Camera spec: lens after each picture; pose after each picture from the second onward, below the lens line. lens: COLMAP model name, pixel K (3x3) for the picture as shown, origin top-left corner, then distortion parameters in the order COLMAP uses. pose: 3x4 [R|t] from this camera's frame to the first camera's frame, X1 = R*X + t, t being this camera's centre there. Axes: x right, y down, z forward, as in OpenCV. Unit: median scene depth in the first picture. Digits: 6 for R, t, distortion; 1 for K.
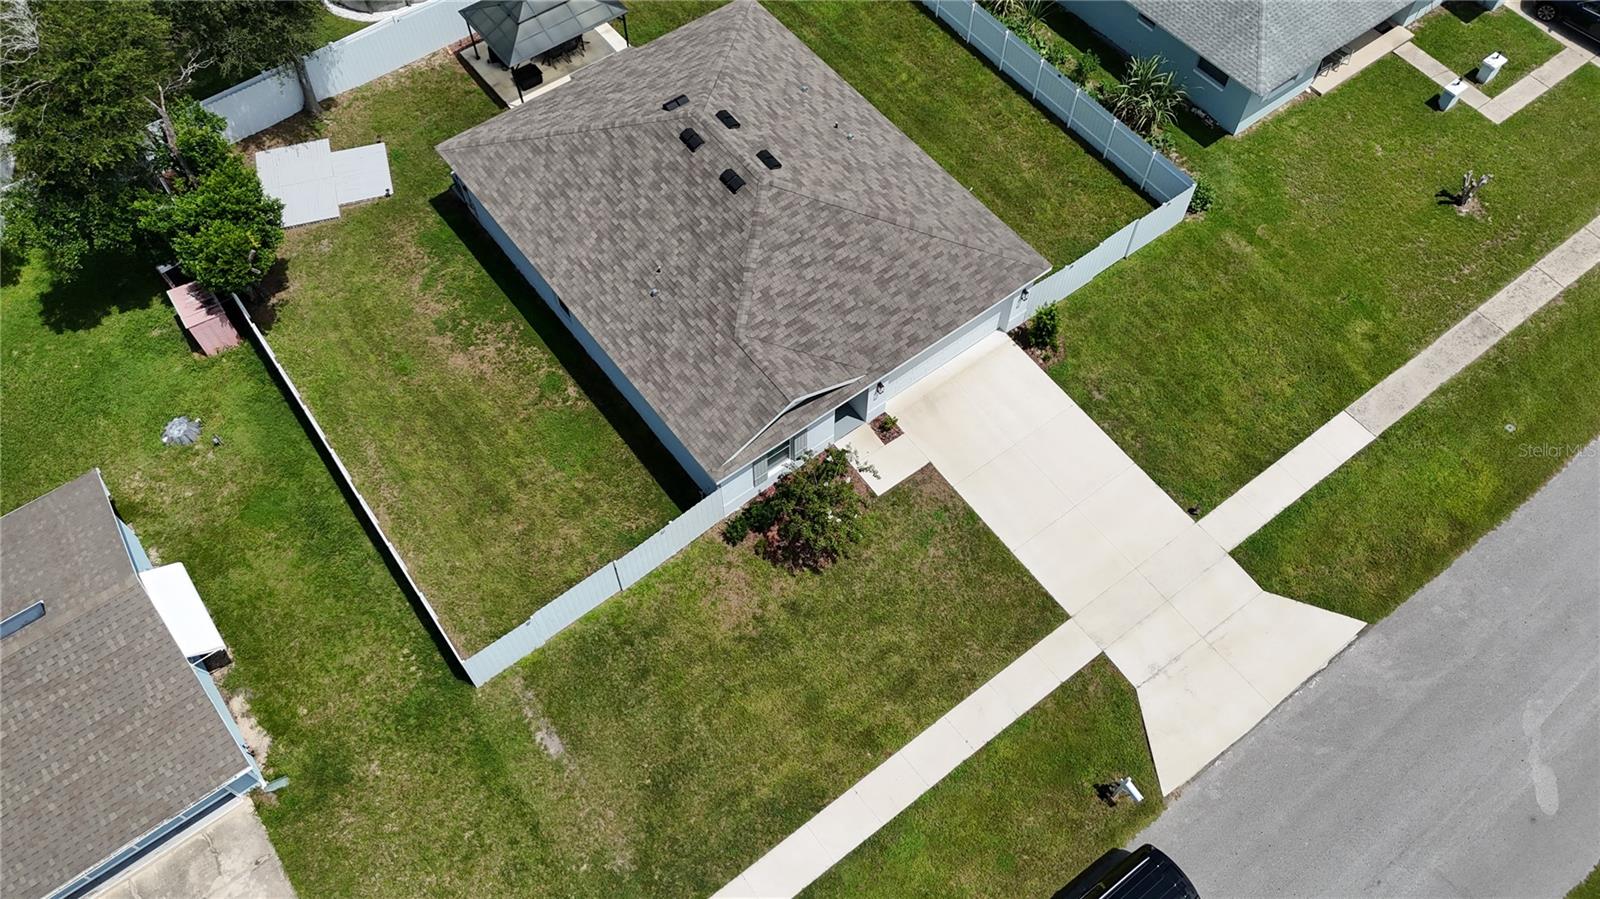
lens RADIAL K [[1175.4, 0, 808.5], [0, 1175.4, 443.3], [0, 0, 1]] dist [0.052630, -0.074870]
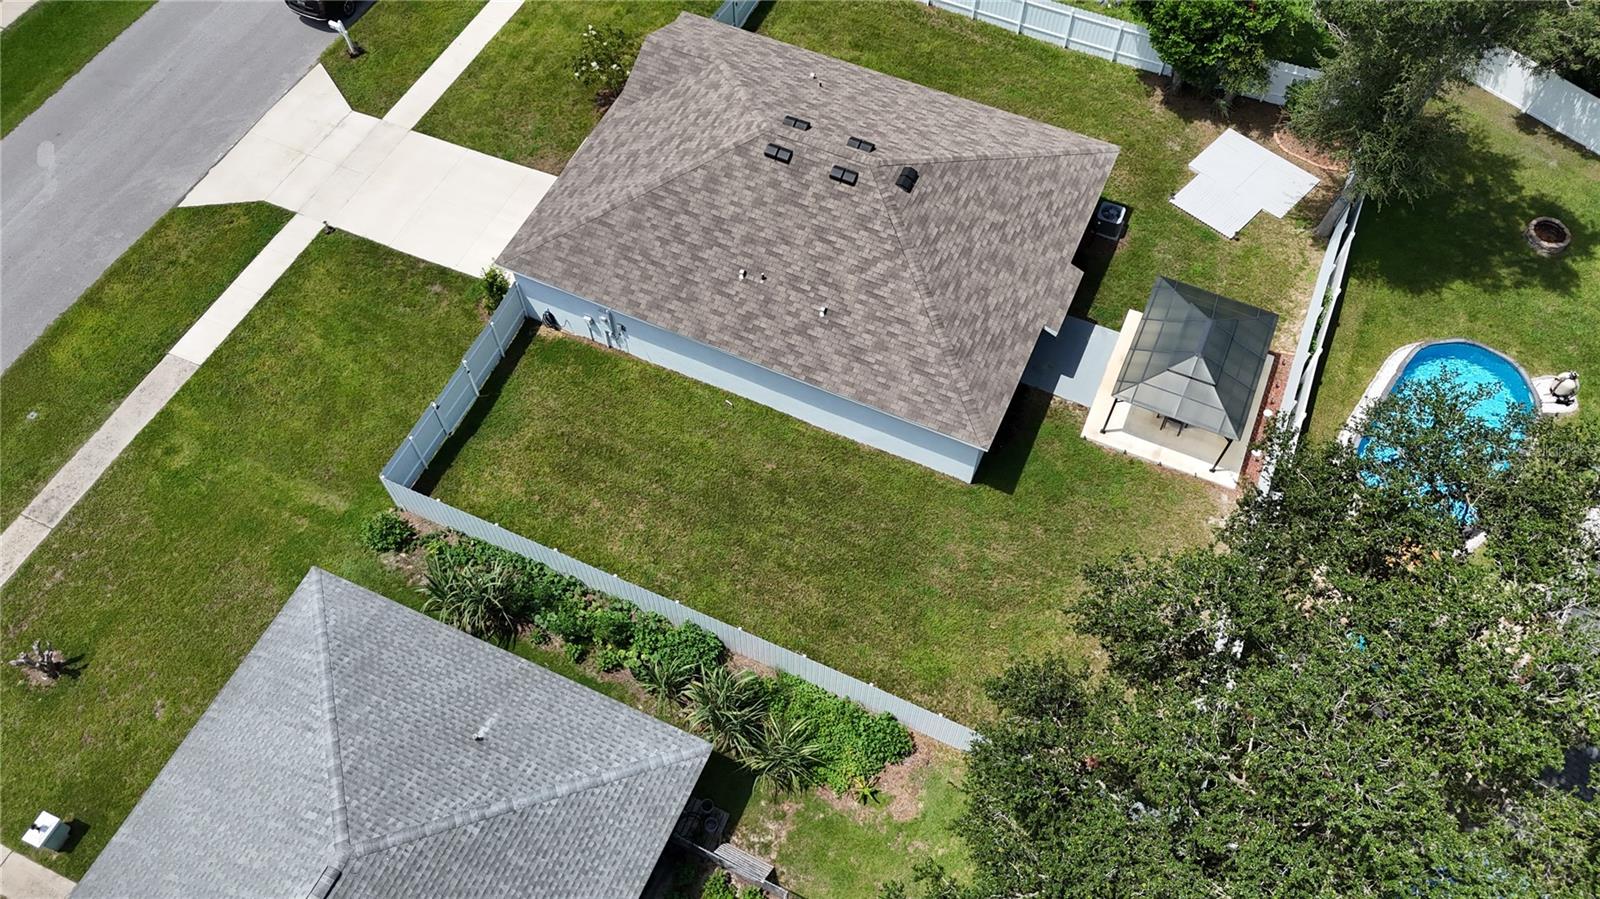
lens RADIAL K [[1175.4, 0, 808.5], [0, 1175.4, 443.3], [0, 0, 1]] dist [0.052630, -0.074870]
pose [[-0.874528, 0.410340, -0.258498, 0.298957], [-0.418832, -0.370309, 0.829126, -1.155359], [0.244500, 0.833362, 0.495710, 0.709375]]
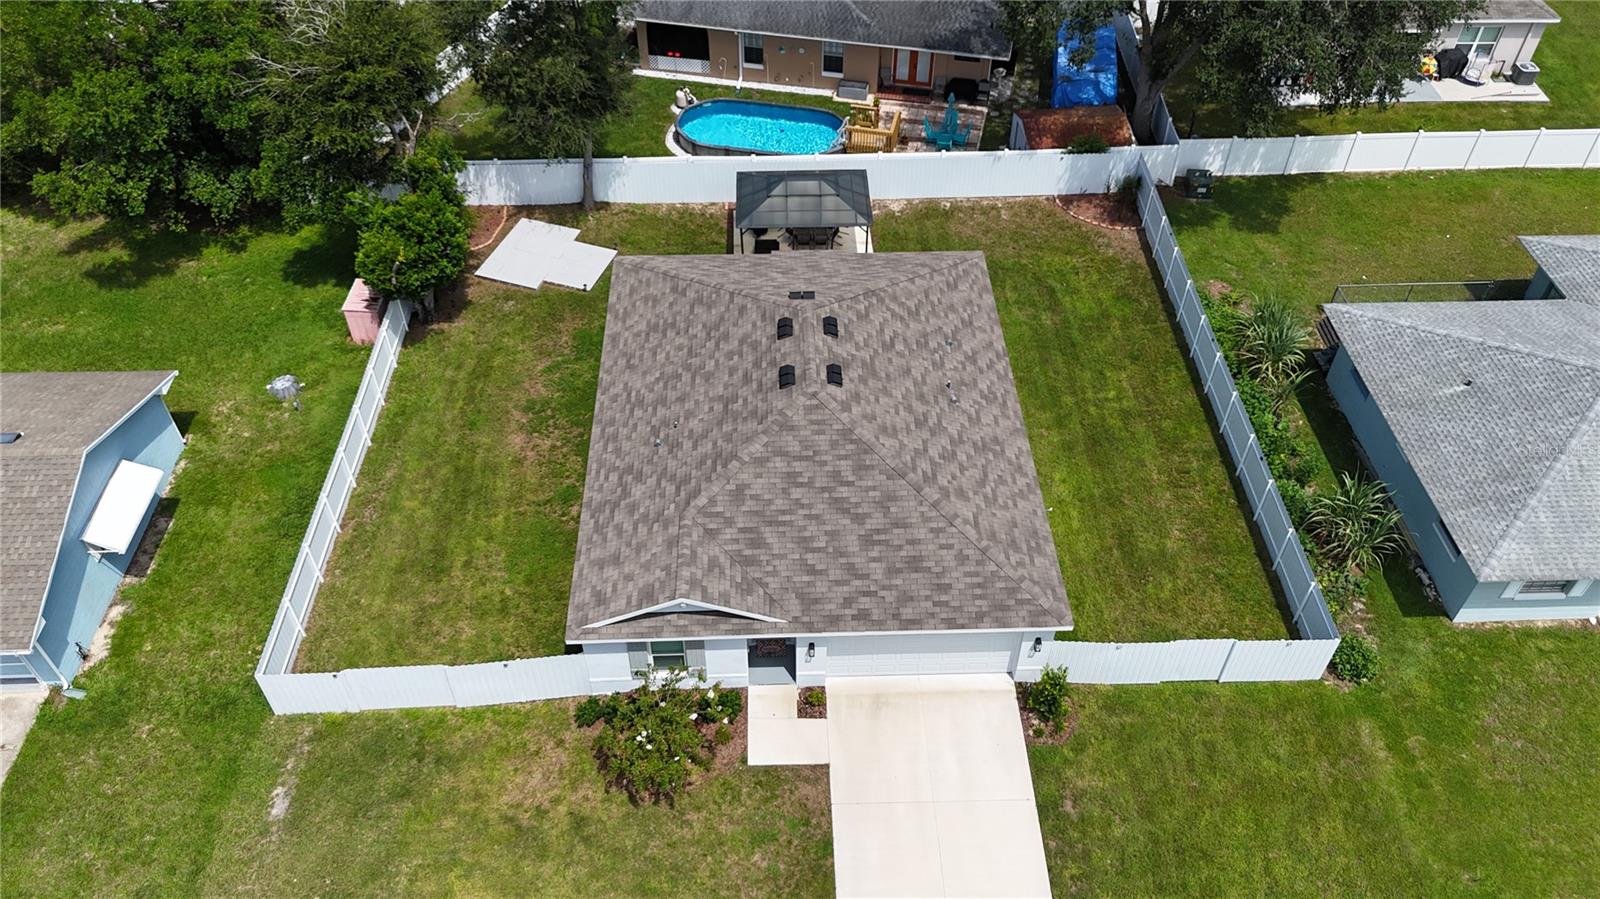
lens RADIAL K [[1233.1, 0, 804.9], [0, 1233.1, 378.9], [0, 0, 1]] dist [0.054824, -0.062199]
pose [[0.817782, 0.387213, -0.425791, 0.359835], [-0.494040, 0.851802, -0.174237, -0.055243], [0.295223, 0.352845, 0.887887, 0.125795]]
